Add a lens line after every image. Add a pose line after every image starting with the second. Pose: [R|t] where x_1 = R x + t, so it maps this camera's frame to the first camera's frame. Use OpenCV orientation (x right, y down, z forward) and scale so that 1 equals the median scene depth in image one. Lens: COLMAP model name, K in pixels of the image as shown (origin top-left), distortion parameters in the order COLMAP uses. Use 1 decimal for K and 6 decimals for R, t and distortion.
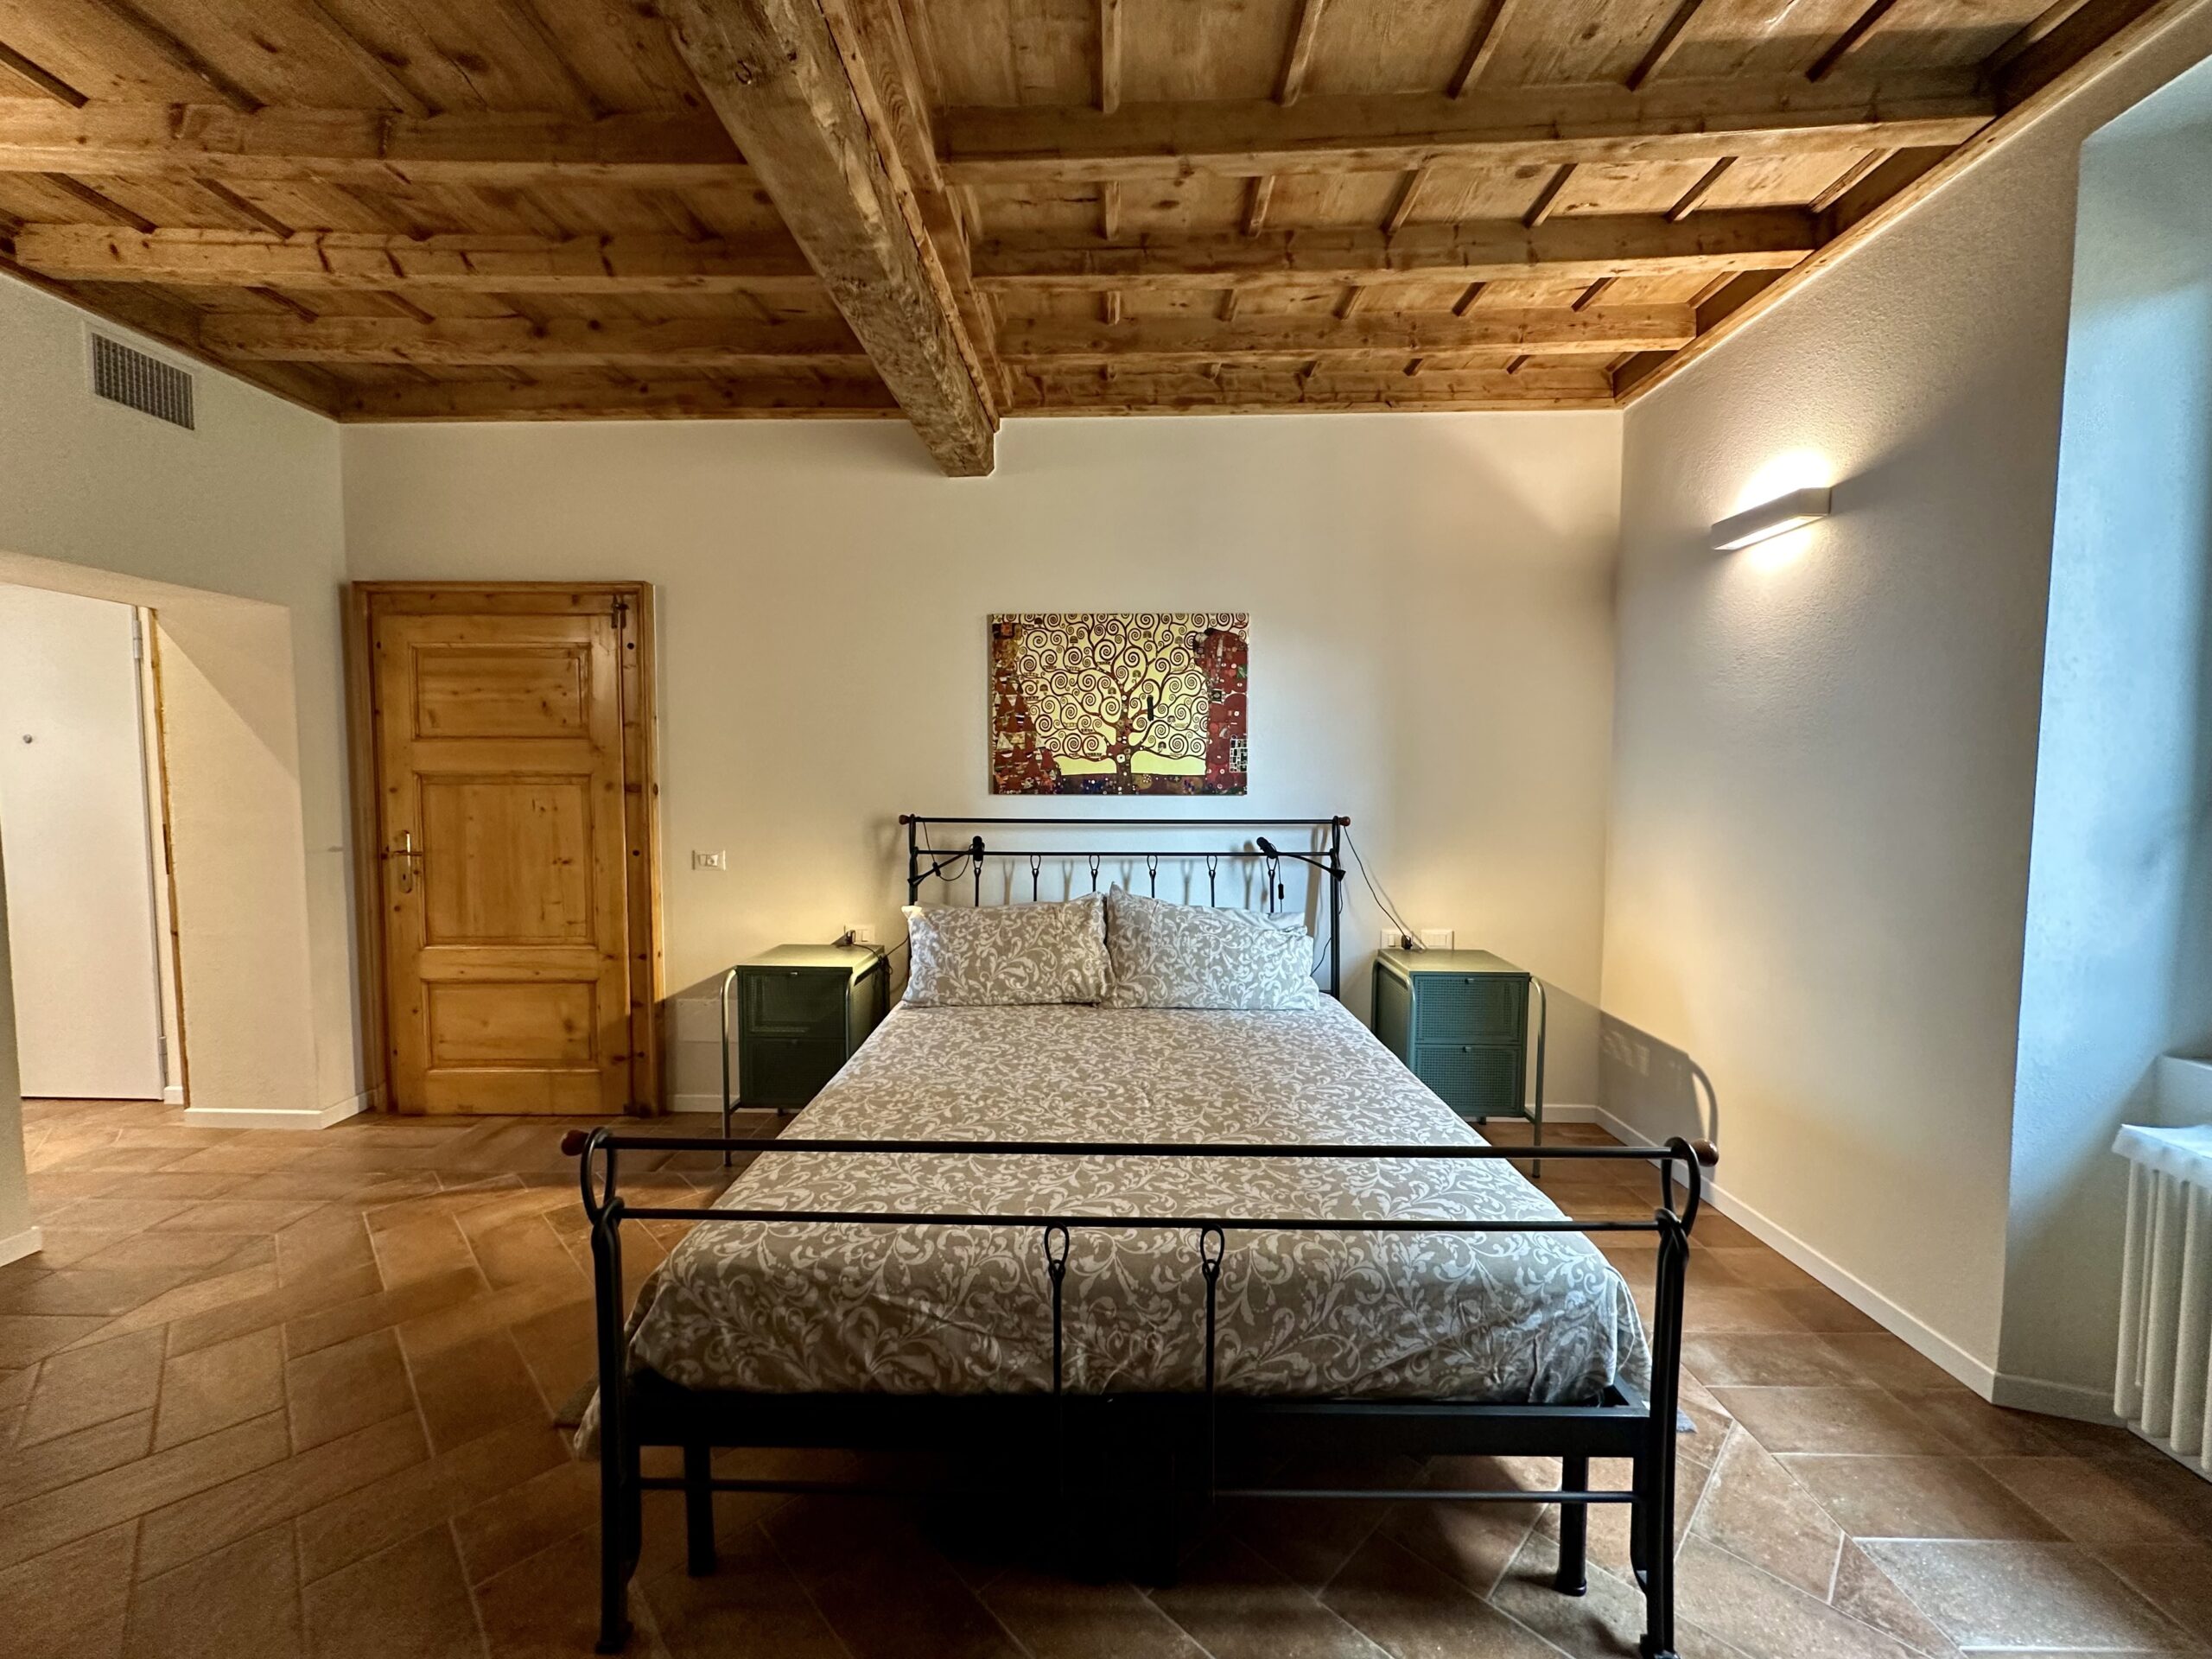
lens RADIAL K [[880.7, 0, 1106.5], [0, 880.7, 831.6], [0, 0, 1]] dist [-0.001599, 0.000075]
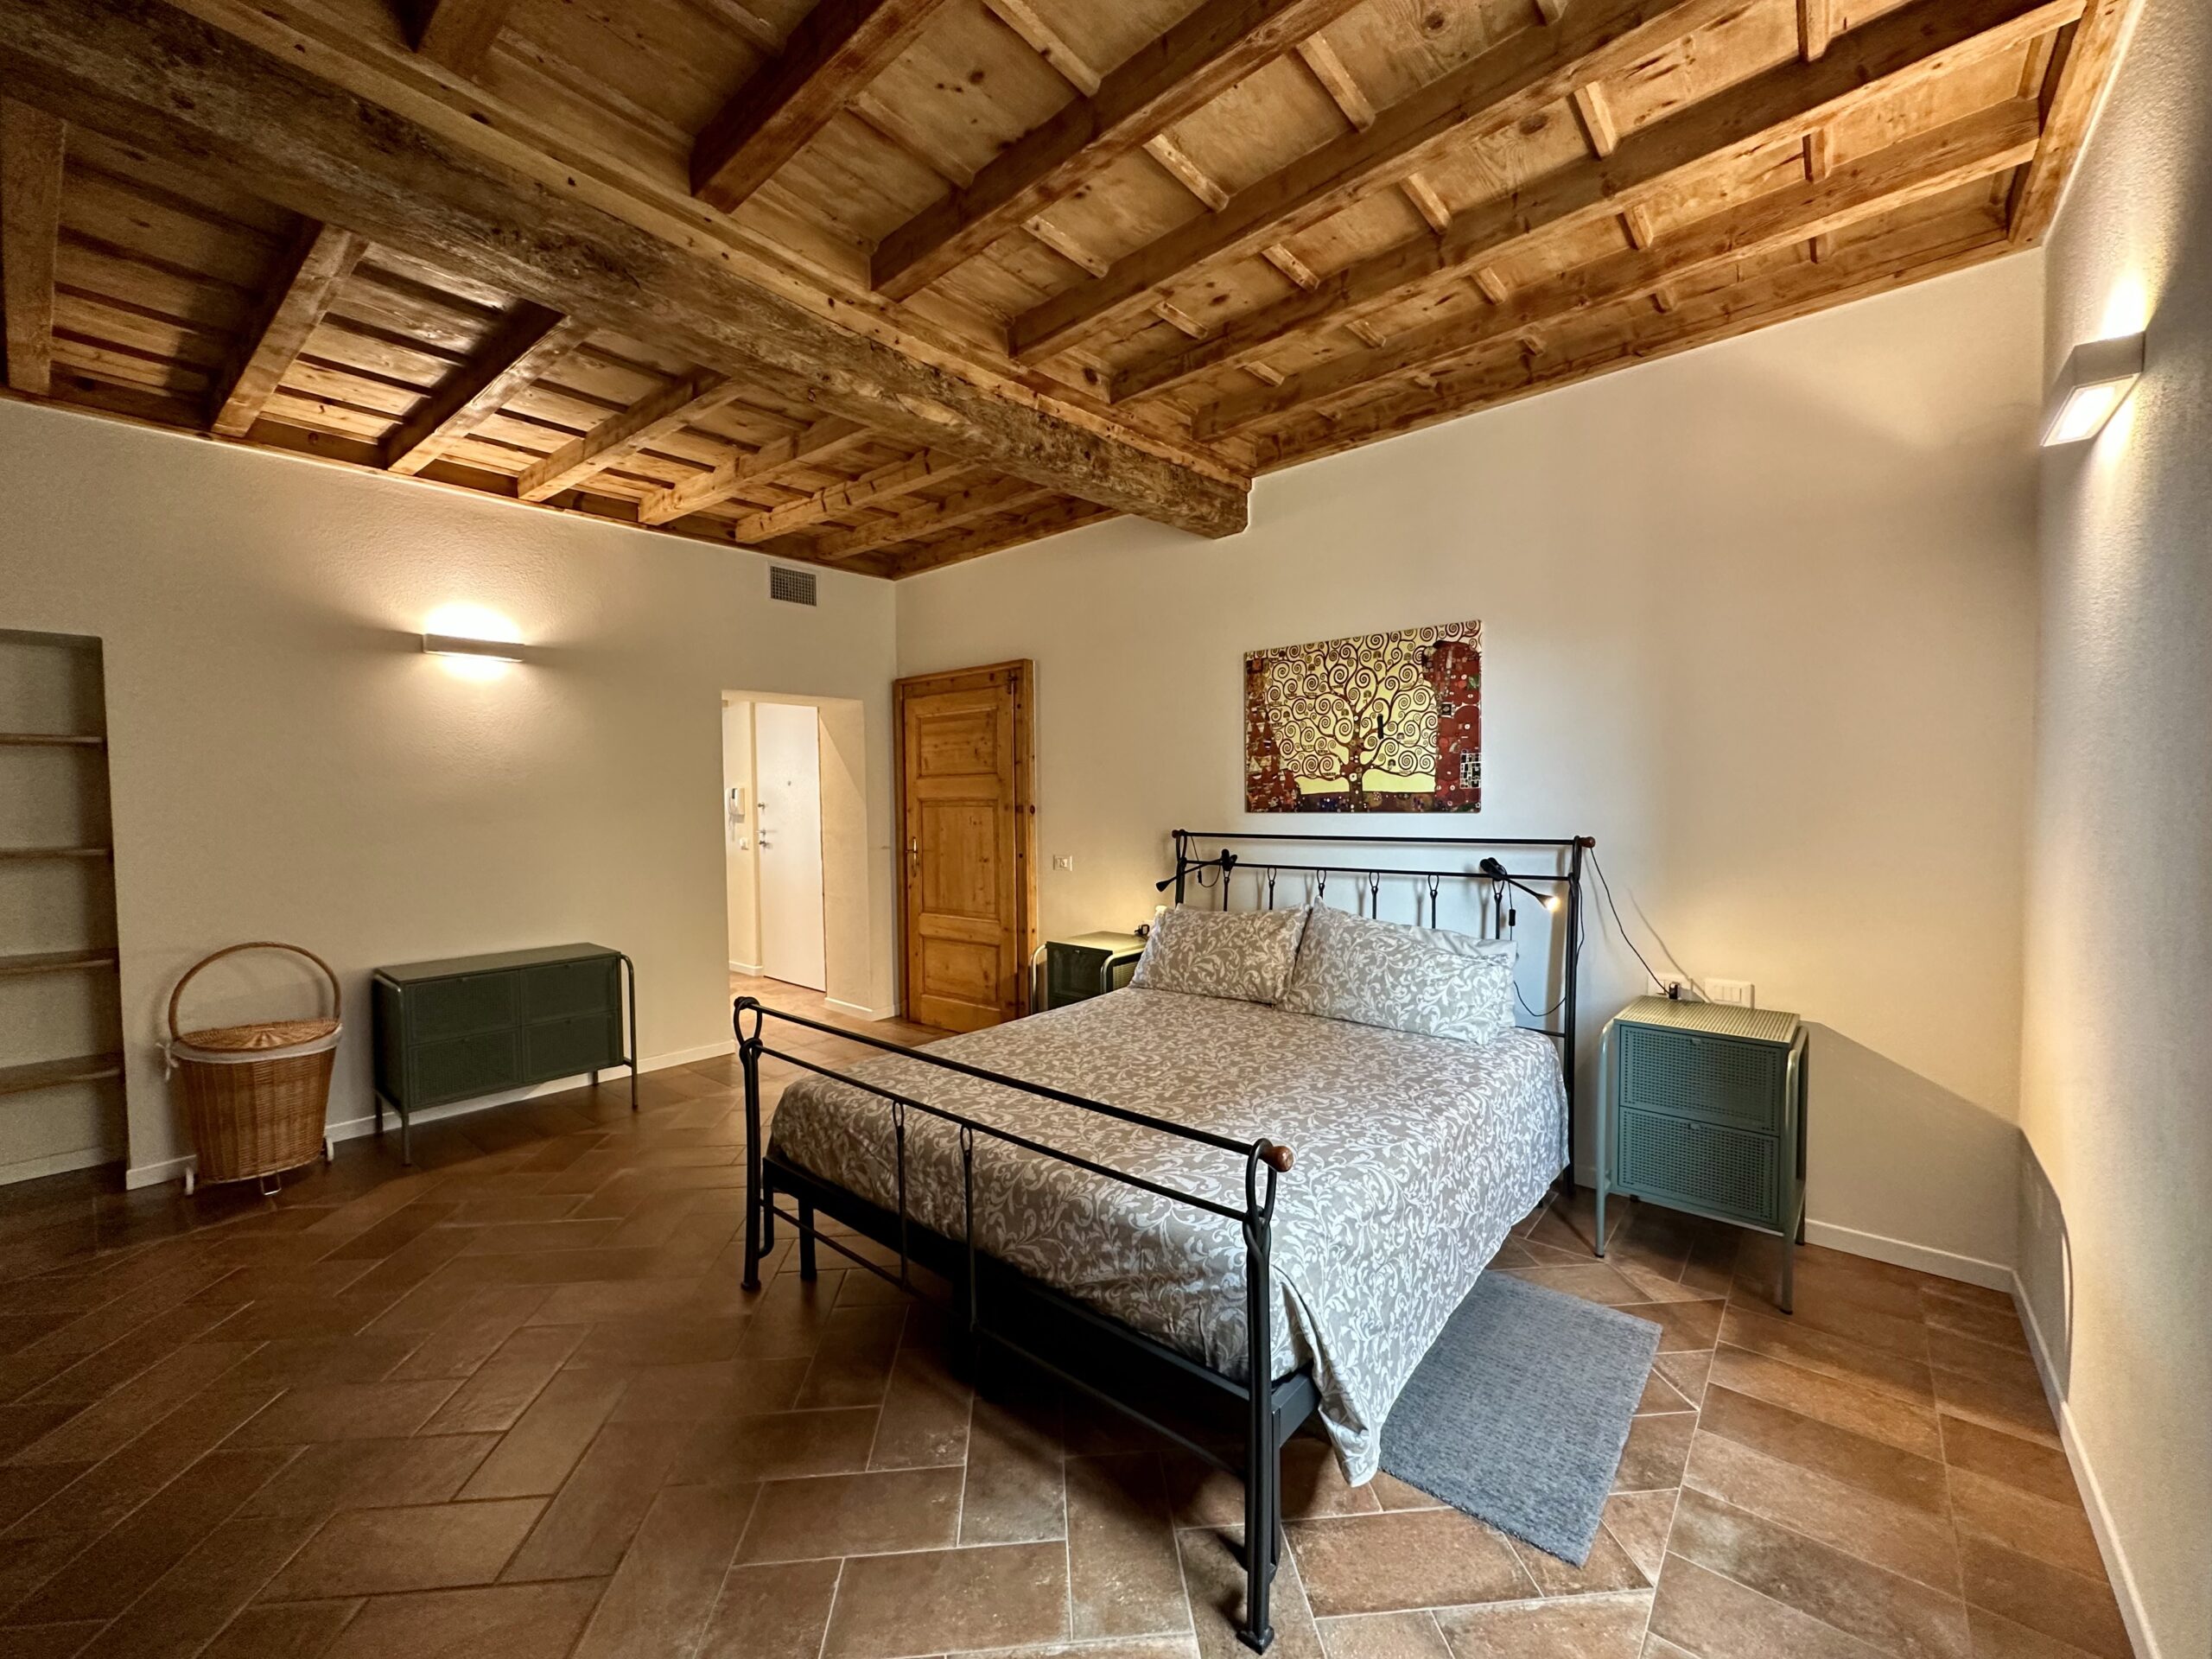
lens RADIAL K [[880.7, 0, 1106.5], [0, 880.7, 831.6], [0, 0, 1]] dist [-0.001599, 0.000075]
pose [[0.769980, 0.011637, -0.637962, 0.456281], [-0.024022, 0.999654, -0.010759, -0.001462], [0.637616, 0.023609, 0.769993, 0.024443]]
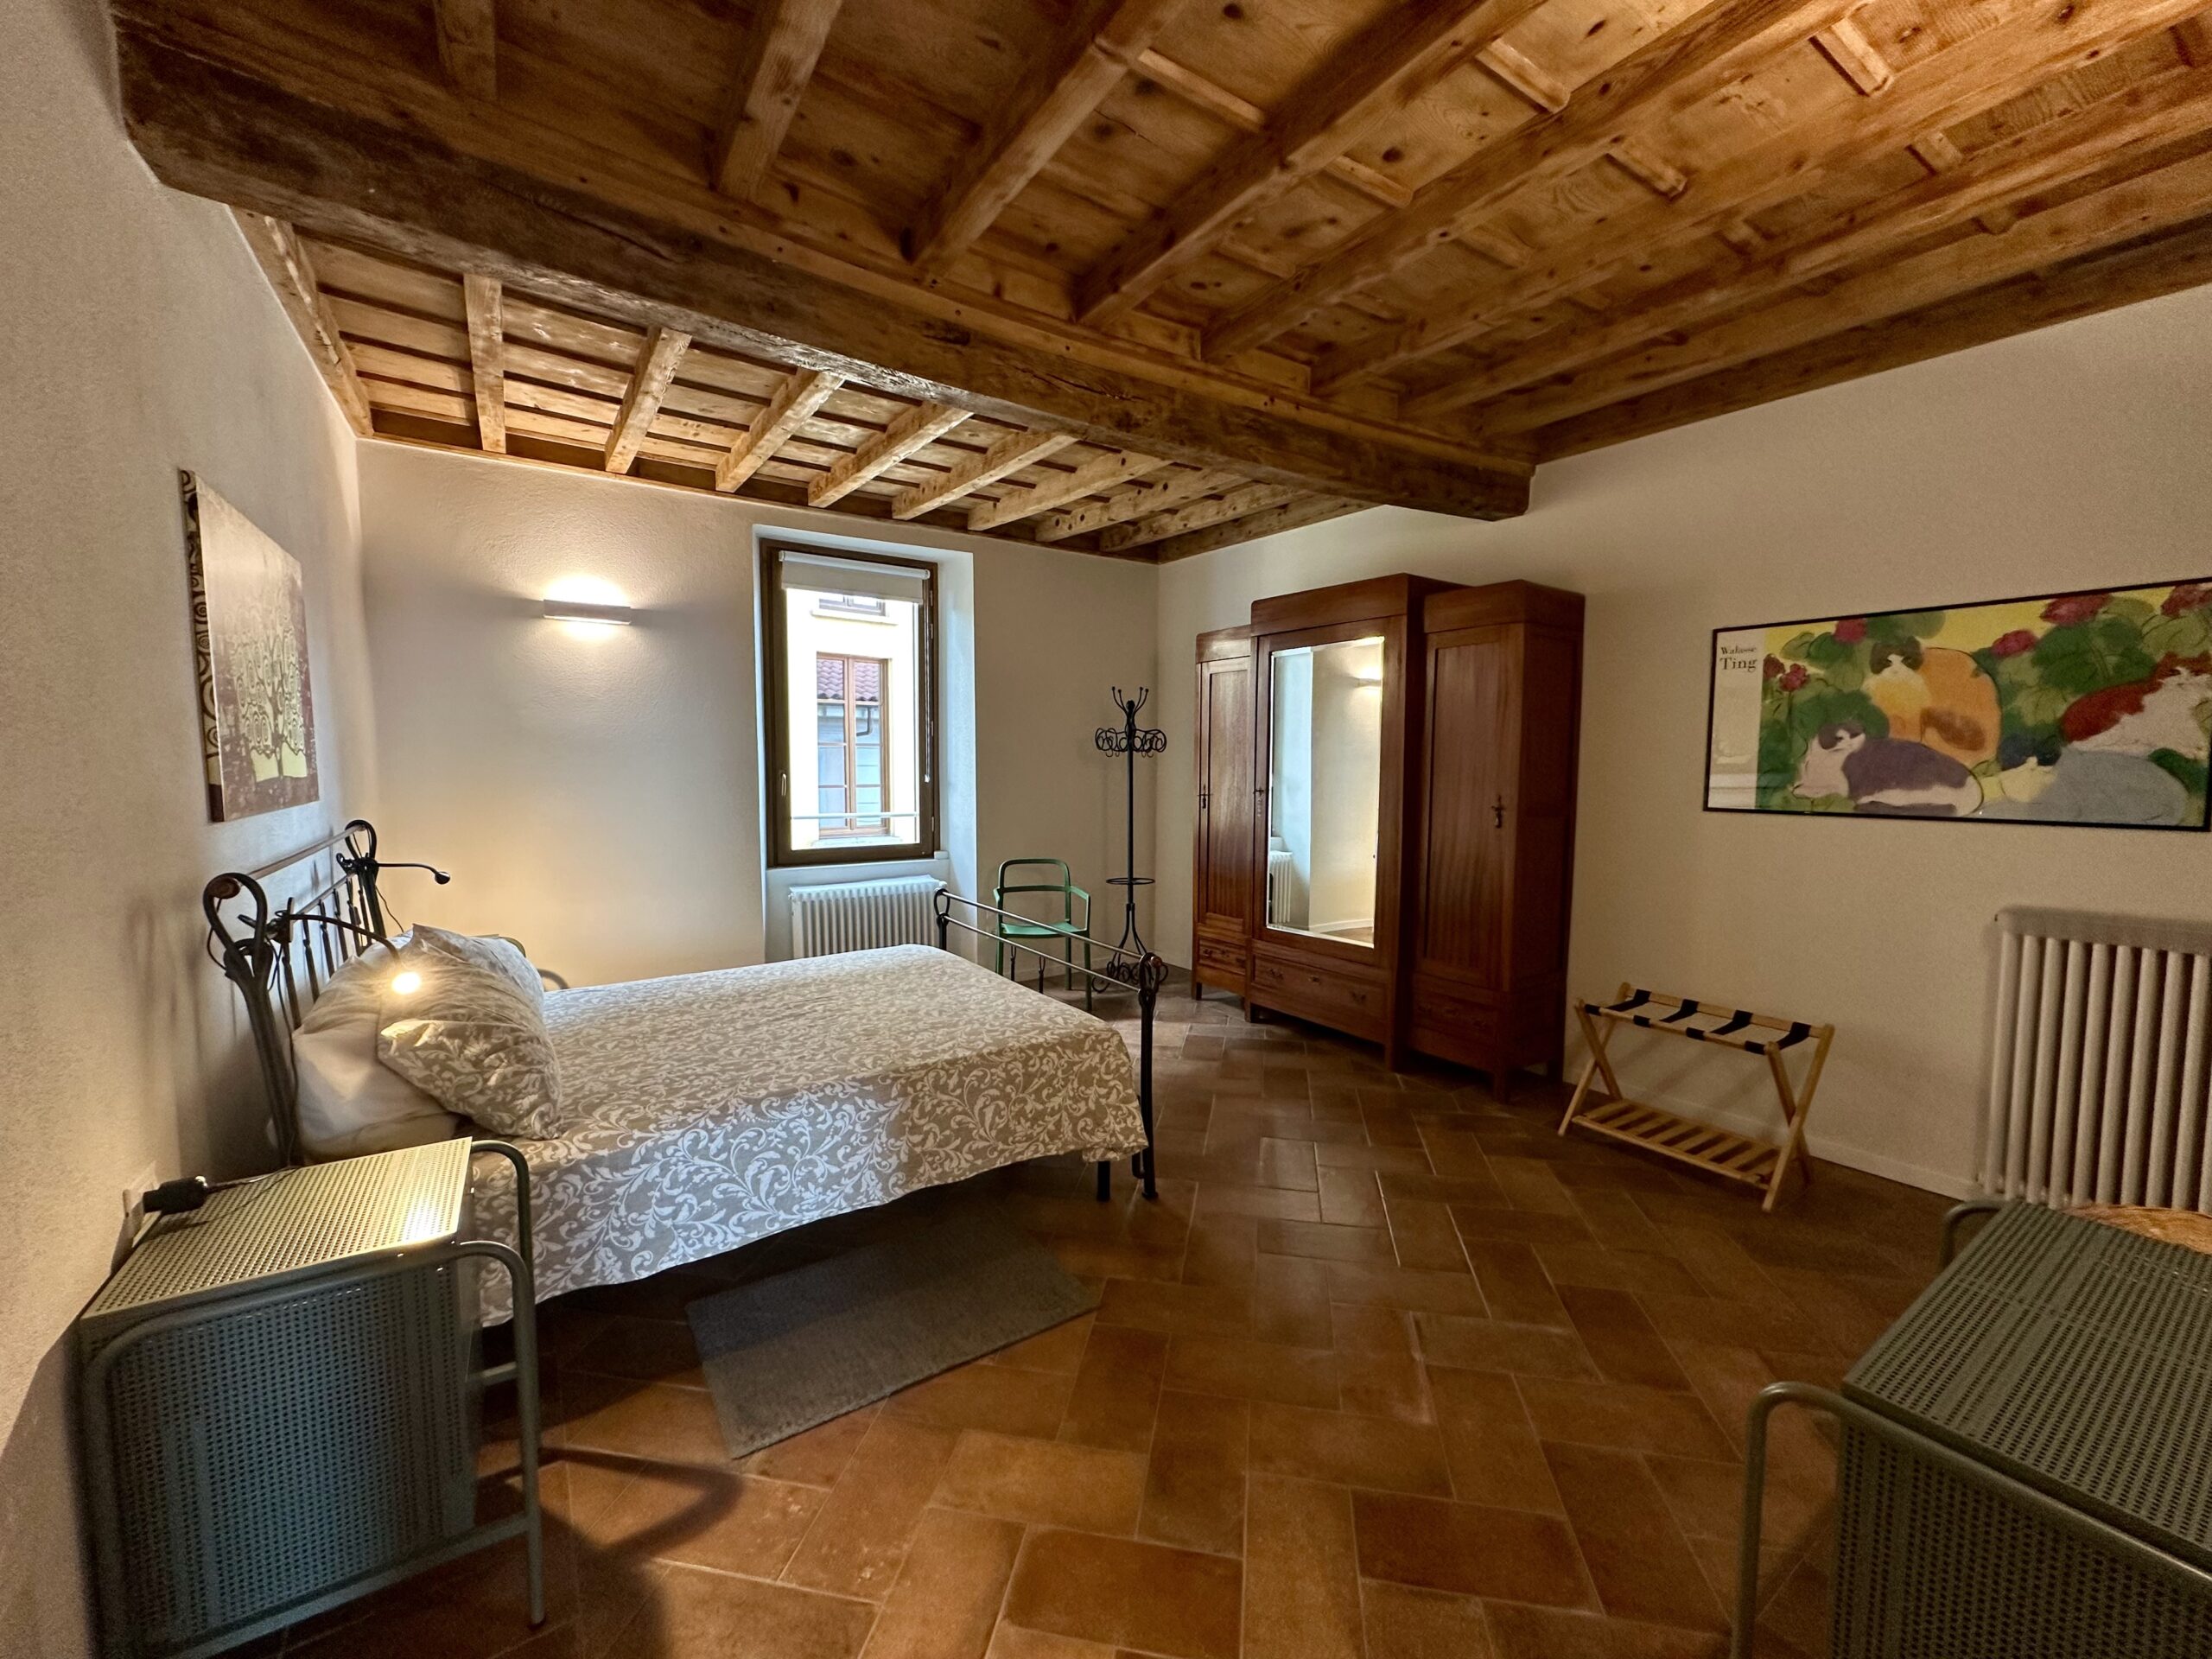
lens RADIAL K [[880.7, 0, 1106.5], [0, 880.7, 831.6], [0, 0, 1]] dist [-0.001599, 0.000075]
pose [[-0.568761, -0.072736, 0.819280, -0.866919], [0.045571, 0.991765, 0.119686, -0.076280], [-0.821239, 0.105408, -0.560763, 0.868233]]
